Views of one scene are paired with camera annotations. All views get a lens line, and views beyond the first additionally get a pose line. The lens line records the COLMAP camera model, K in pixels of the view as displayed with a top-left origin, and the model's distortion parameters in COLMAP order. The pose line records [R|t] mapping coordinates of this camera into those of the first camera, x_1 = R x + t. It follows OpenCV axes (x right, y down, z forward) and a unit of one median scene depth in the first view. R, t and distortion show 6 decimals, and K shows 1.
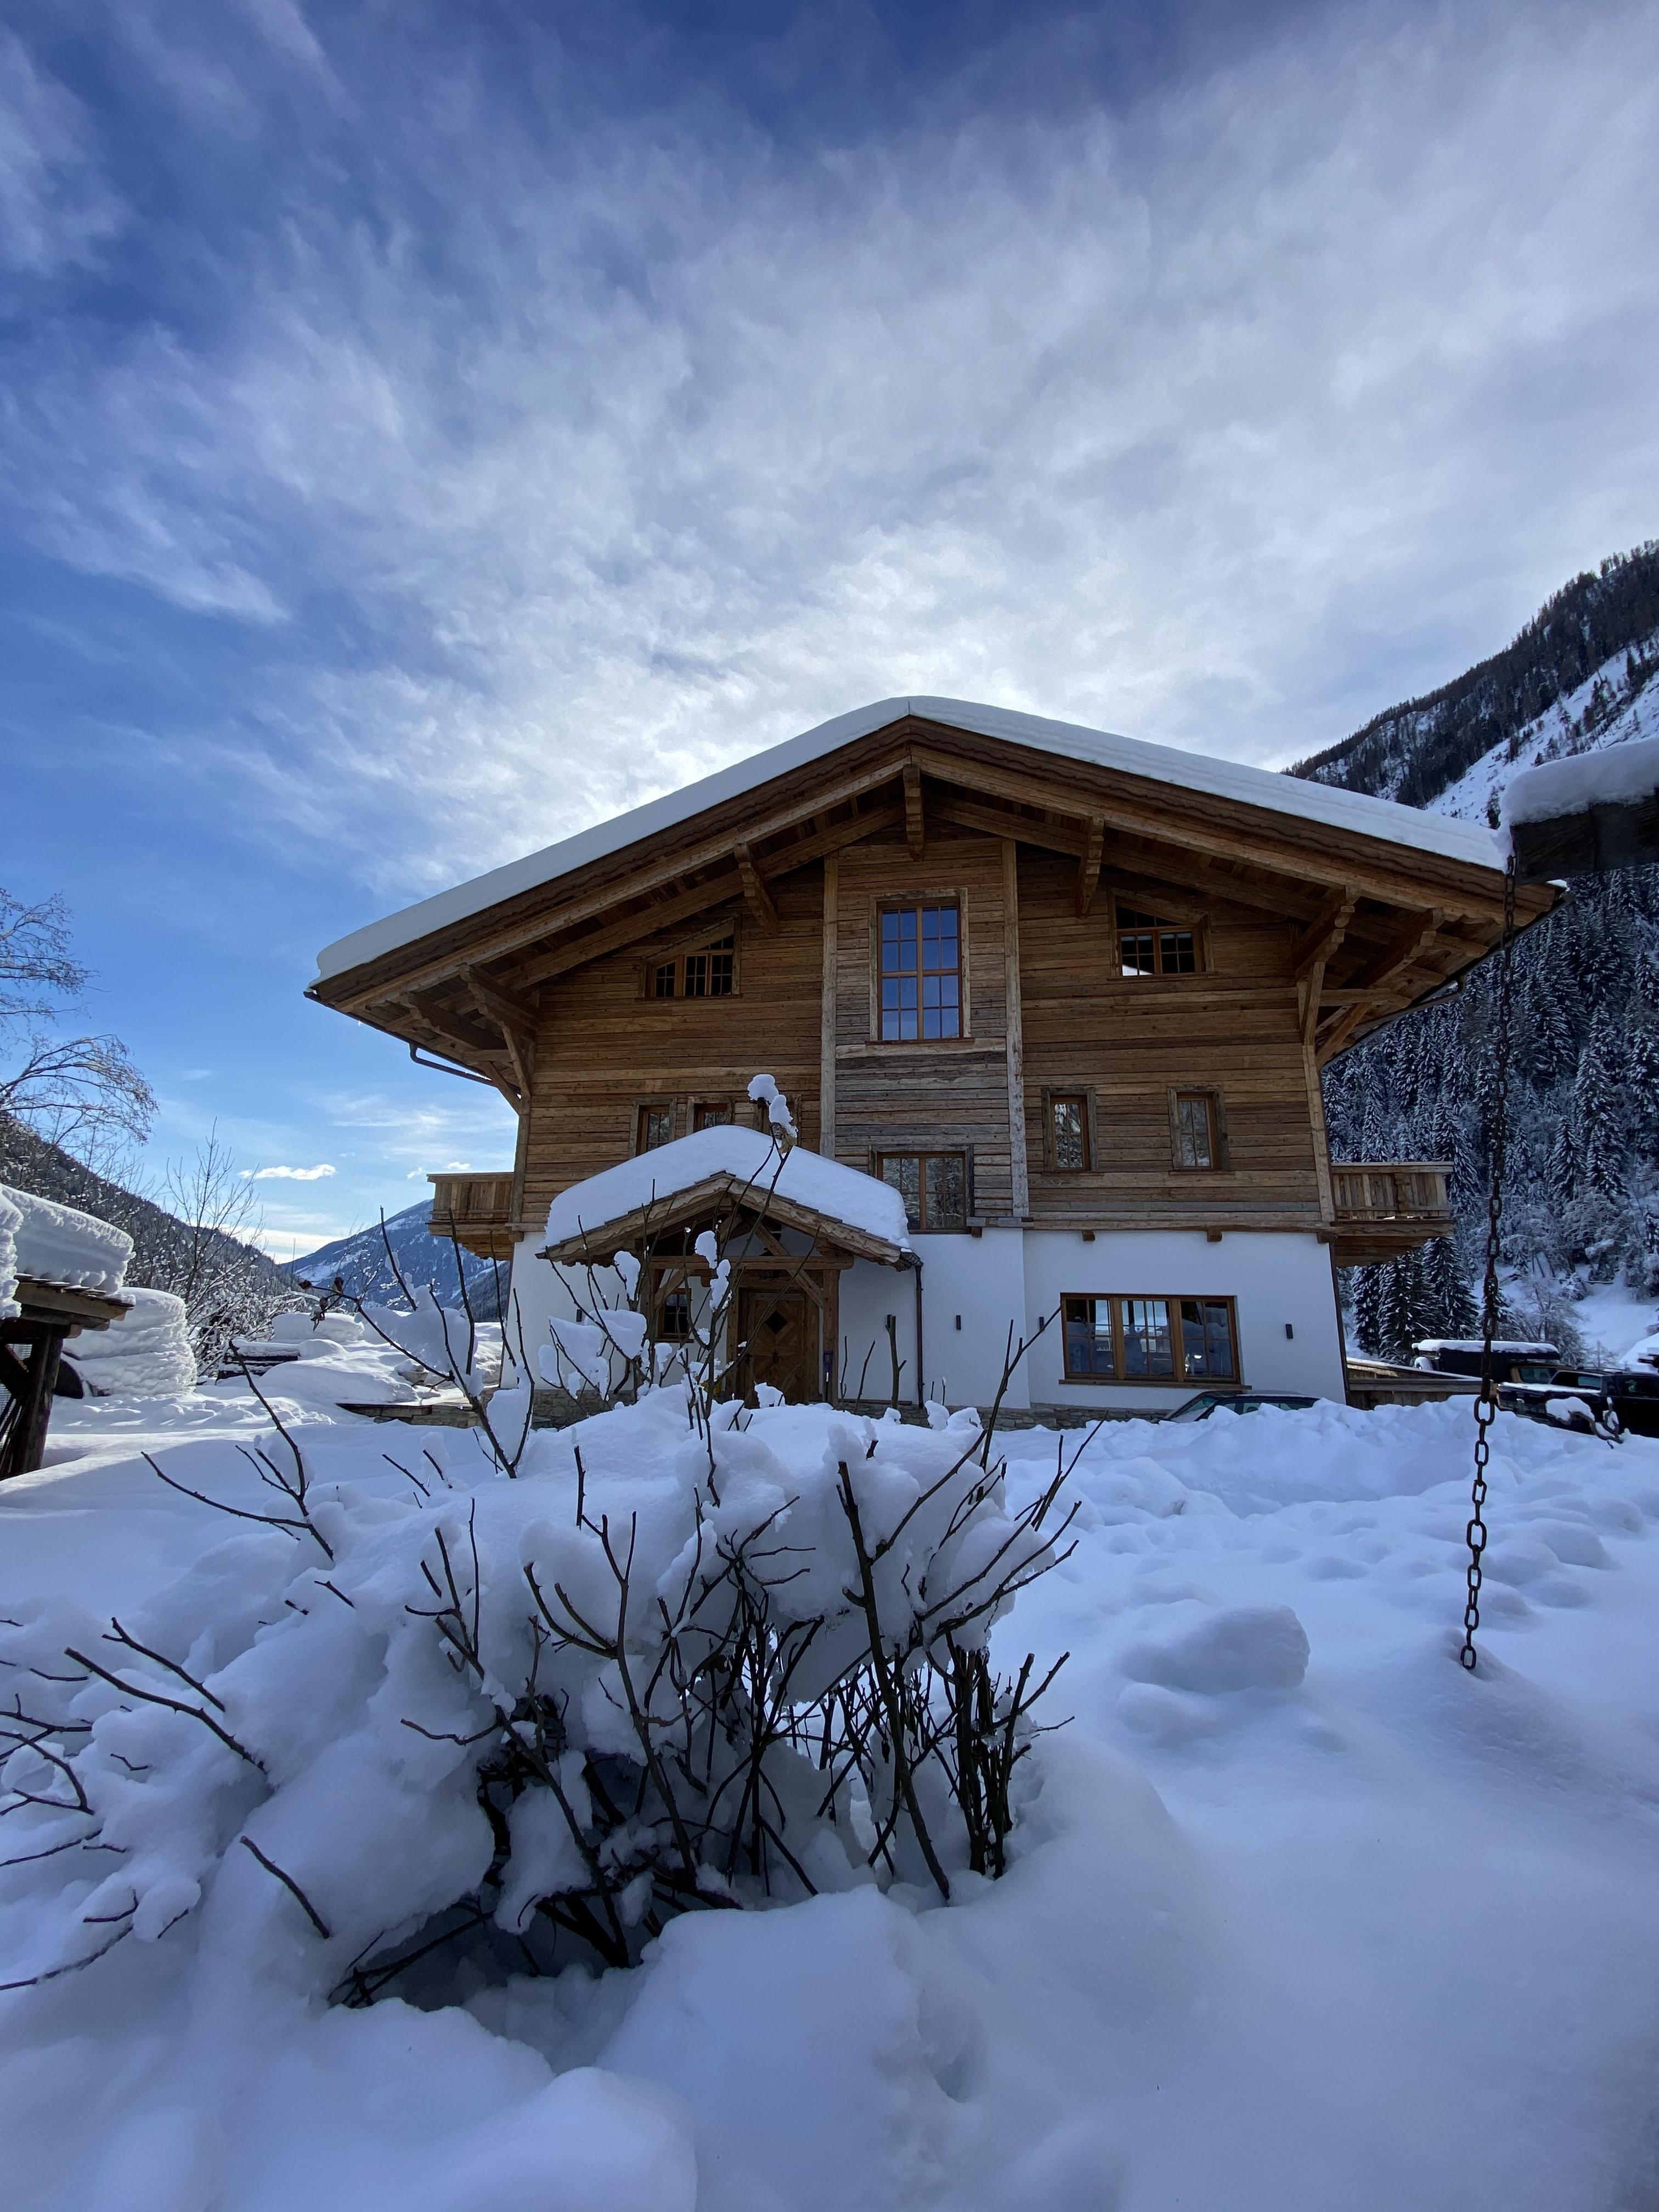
lens RADIAL K [[896.4, 0, 830.8], [0, 896.4, 1098.1], [0, 0, 1]] dist [0.001067, 0.000006]
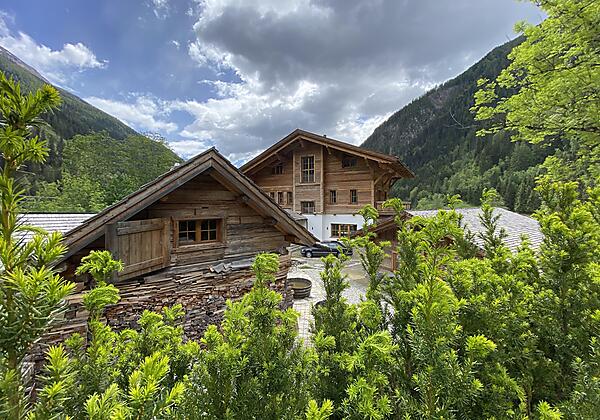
lens RADIAL K [[244.7, 0, 300.0], [0, 244.7, 210.0], [0, 0, 1]] dist [0.000223, 0.000002]
pose [[0.931107, -0.006484, -0.364688, 0.640387], [0.093805, 0.970468, 0.222244, -0.250406], [0.352477, -0.241143, 0.904218, -0.527981]]
